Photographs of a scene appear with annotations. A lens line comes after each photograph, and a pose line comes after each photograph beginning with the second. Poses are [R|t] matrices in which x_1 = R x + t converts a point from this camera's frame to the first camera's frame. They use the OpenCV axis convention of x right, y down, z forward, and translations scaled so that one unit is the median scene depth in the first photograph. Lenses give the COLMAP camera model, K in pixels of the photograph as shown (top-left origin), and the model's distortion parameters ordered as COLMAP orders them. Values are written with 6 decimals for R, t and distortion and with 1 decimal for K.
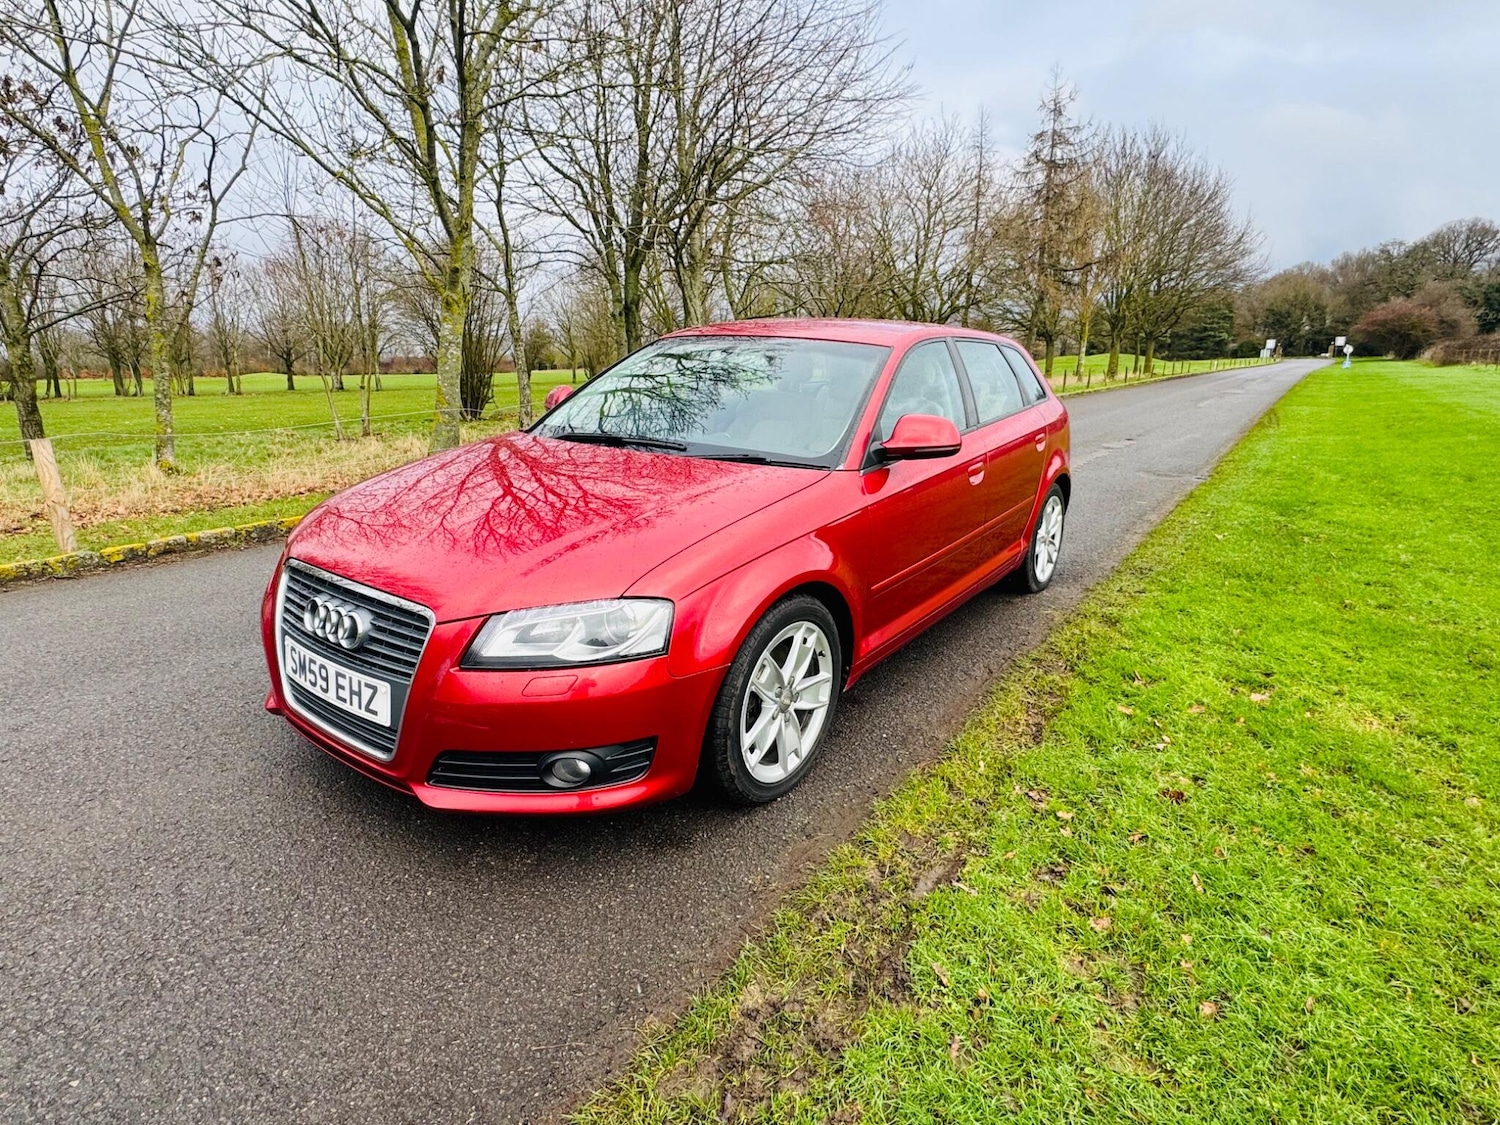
lens RADIAL K [[816.8, 0, 750.0], [0, 816.8, 562.5], [0, 0, 1]] dist [0.003279, 0.000110]
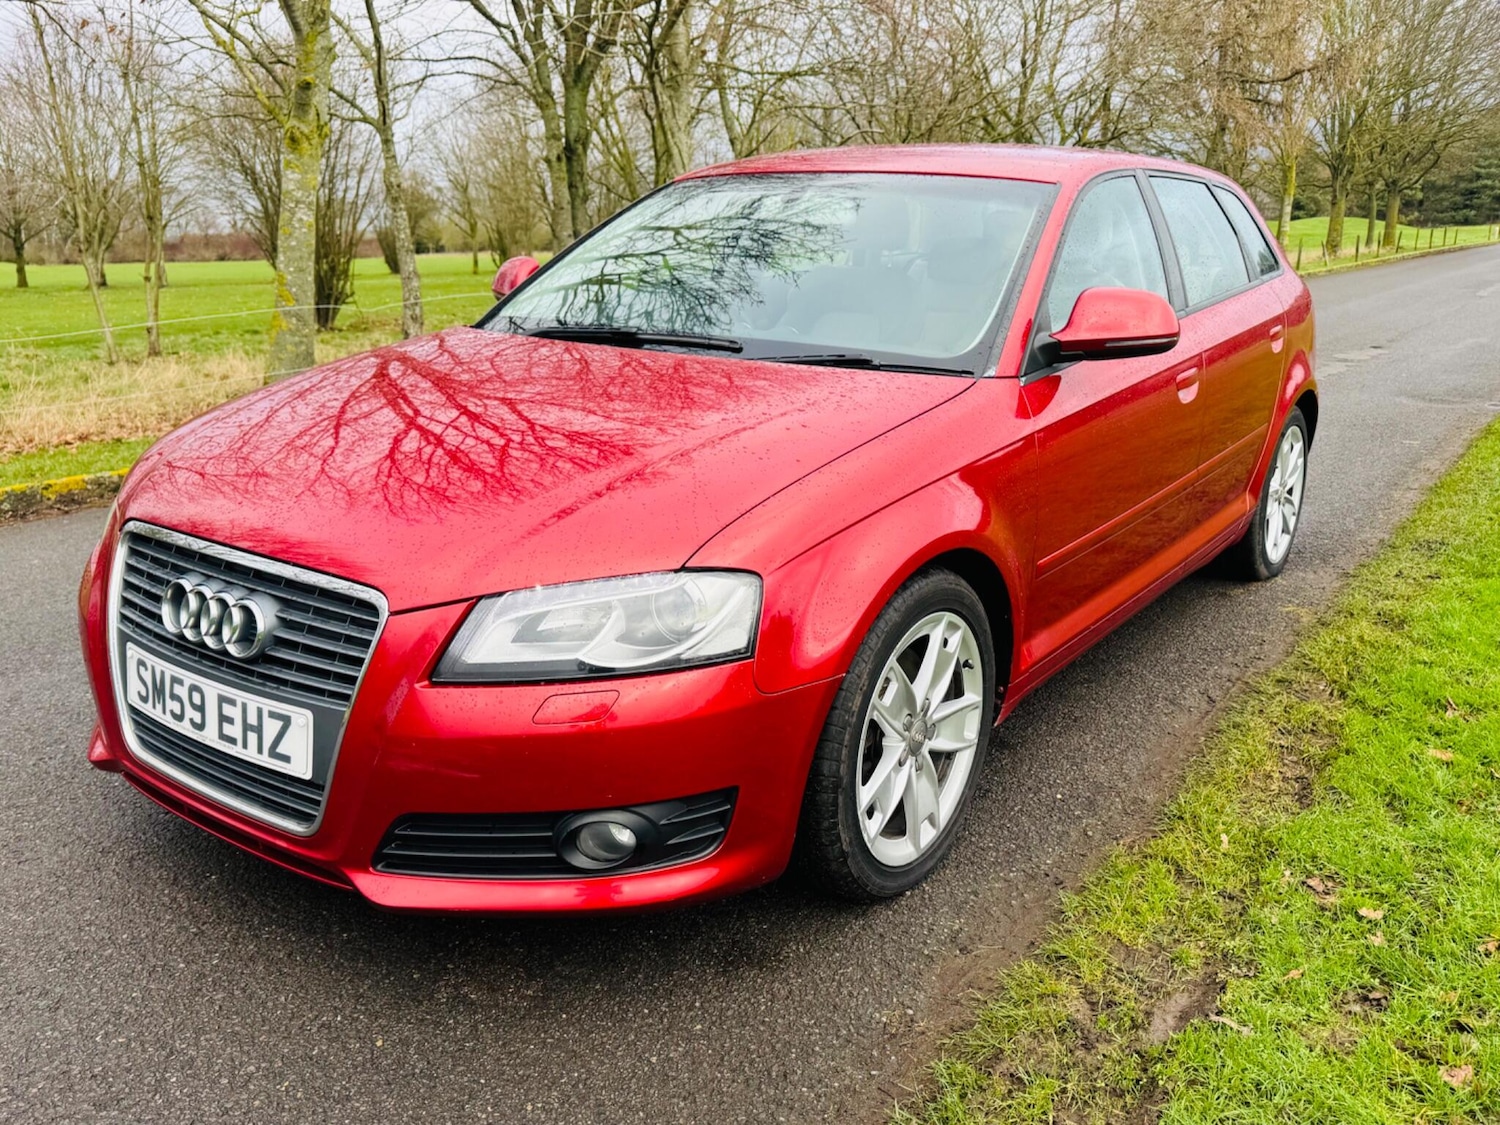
lens RADIAL K [[1285.2, 0, 757.3], [0, 1285.2, 563.7], [0, 0, 1]] dist [0.080389, -0.119627]
pose [[0.999940, -0.010775, 0.002164, -0.071597], [0.010762, 0.999926, 0.005714, 0.023778], [-0.002226, -0.005691, 0.999981, 0.000261]]
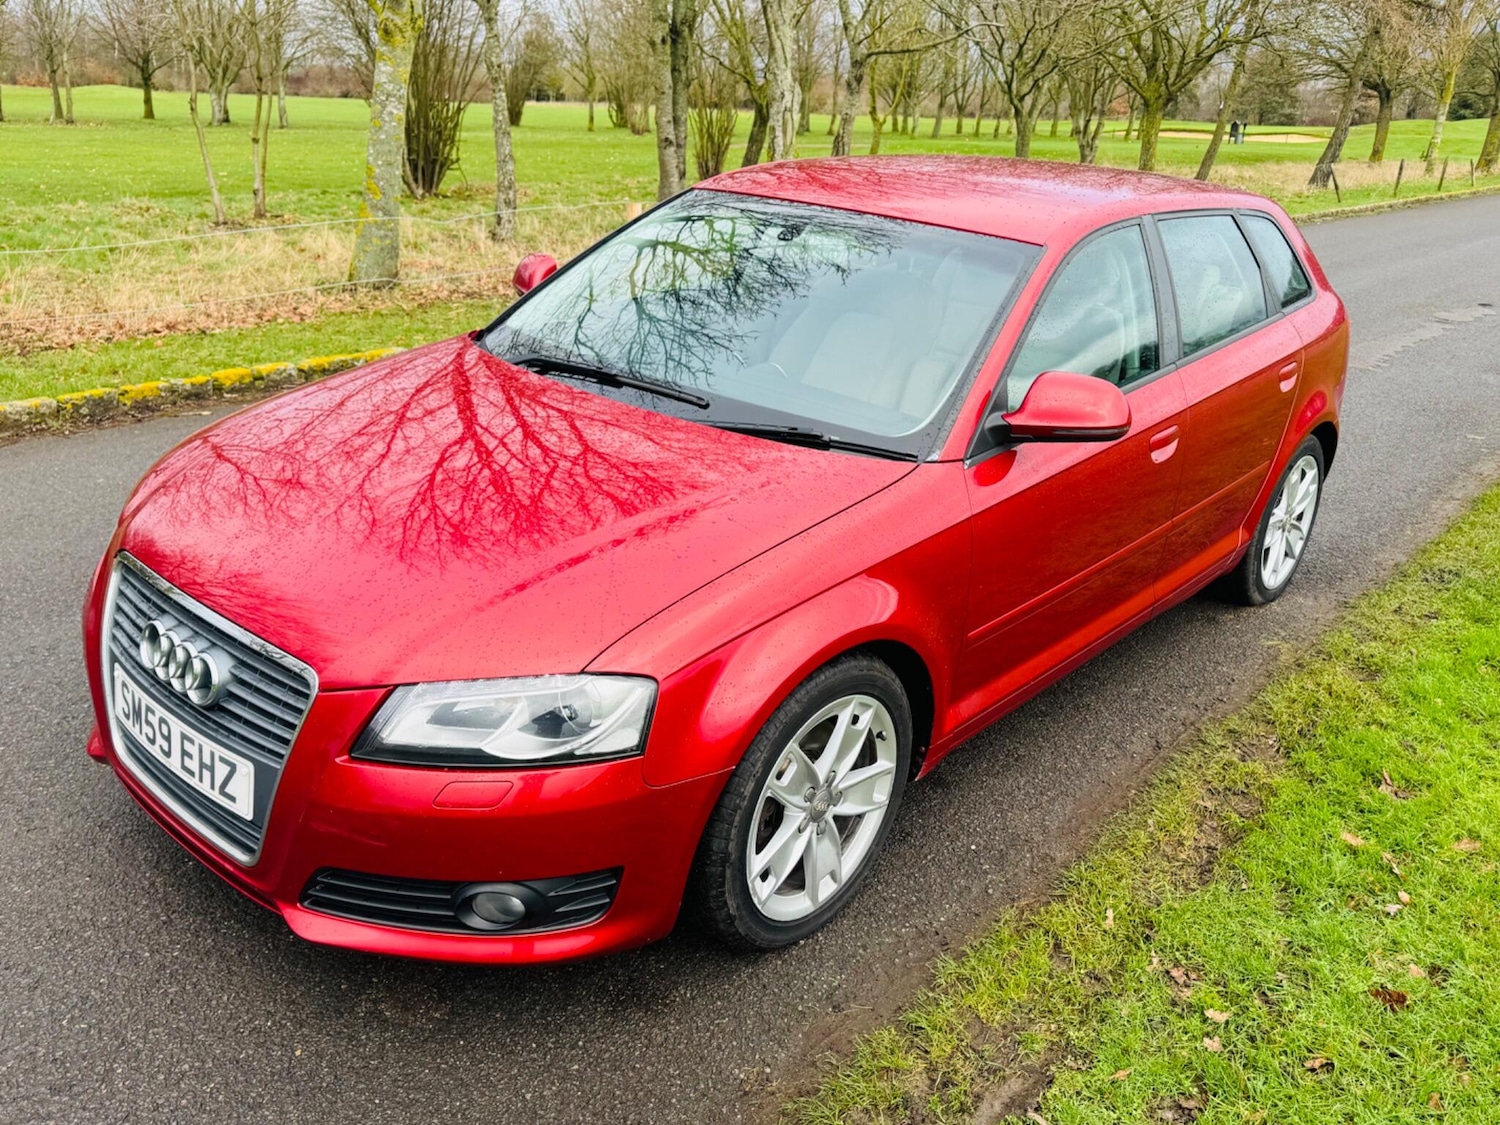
lens RADIAL K [[1285.2, 0, 757.3], [0, 1285.2, 563.7], [0, 0, 1]] dist [0.080389, -0.119627]
pose [[0.995064, 0.072793, -0.067450, 0.042440], [-0.065476, 0.992316, 0.104985, -0.124620], [0.074574, -0.100051, 0.992184, -0.050433]]
